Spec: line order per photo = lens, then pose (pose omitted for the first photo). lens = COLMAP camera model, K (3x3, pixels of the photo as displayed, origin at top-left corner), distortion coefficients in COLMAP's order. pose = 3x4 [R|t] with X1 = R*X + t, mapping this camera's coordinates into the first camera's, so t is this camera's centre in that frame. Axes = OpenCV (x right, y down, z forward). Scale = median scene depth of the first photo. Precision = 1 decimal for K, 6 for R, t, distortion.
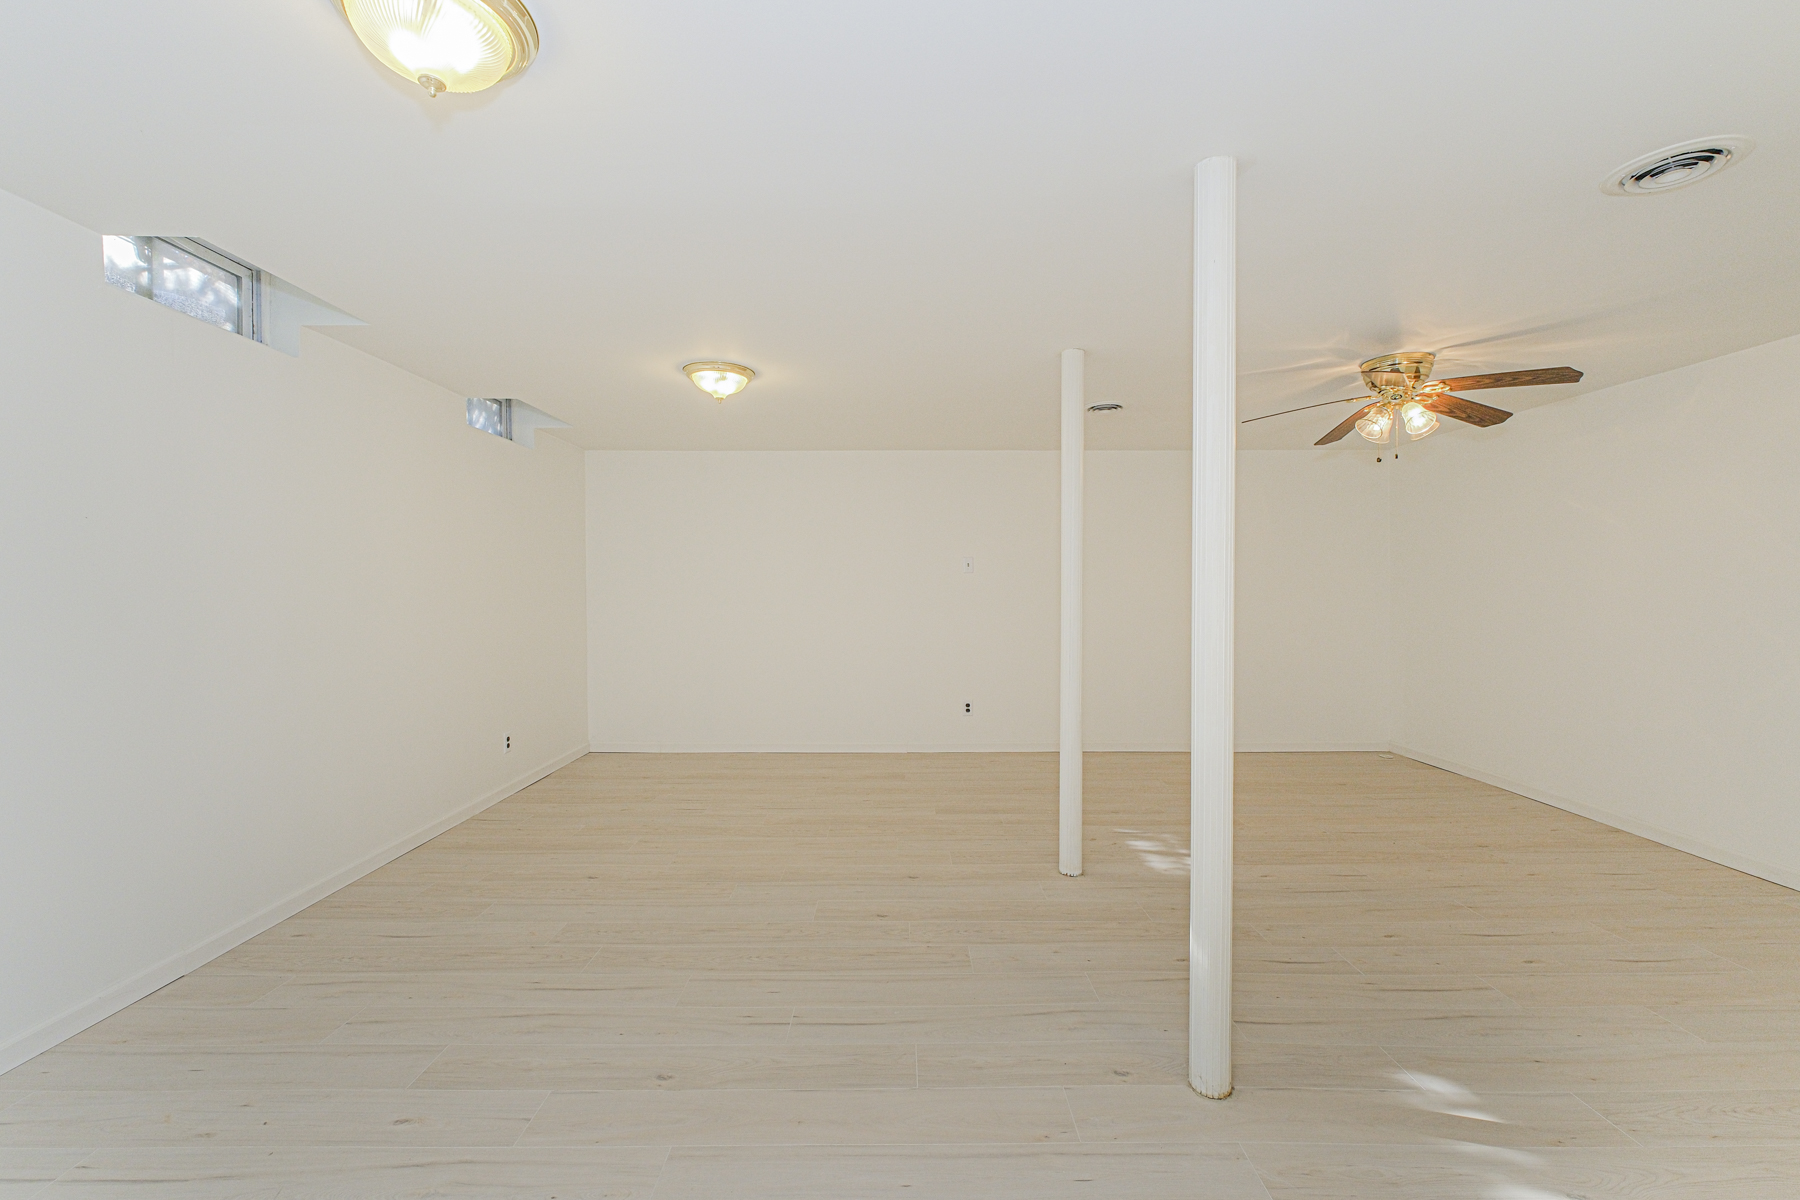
lens RADIAL K [[754.8, 0, 898.9], [0, 754.8, 597.5], [0, 0, 1]] dist [-0.000040, -0.000025]
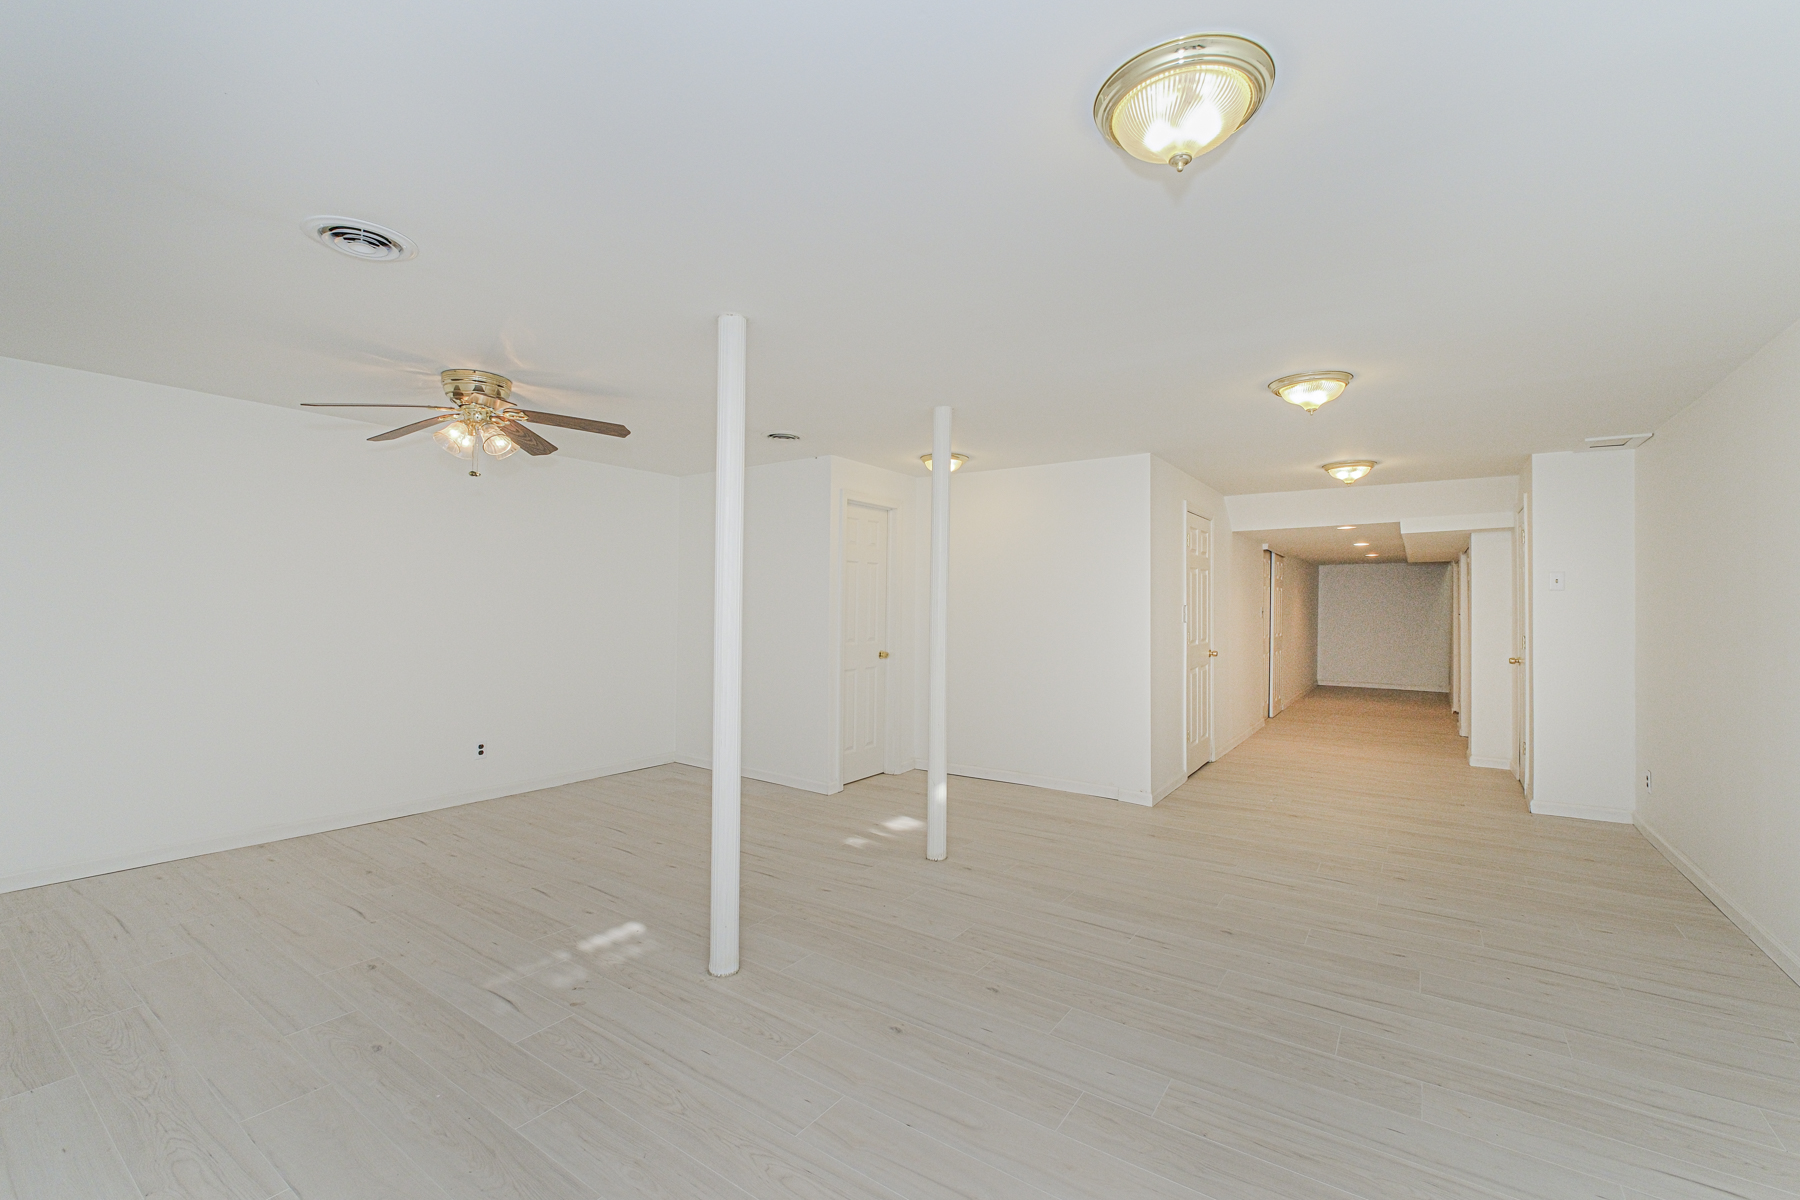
lens RADIAL K [[754.8, 0, 898.9], [0, 754.8, 597.5], [0, 0, 1]] dist [-0.000040, -0.000025]
pose [[-0.819359, 0.001153, 0.573279, -0.416905], [-0.000230, 0.999997, -0.002340, -0.027243], [-0.573280, -0.002050, -0.819357, 1.709210]]
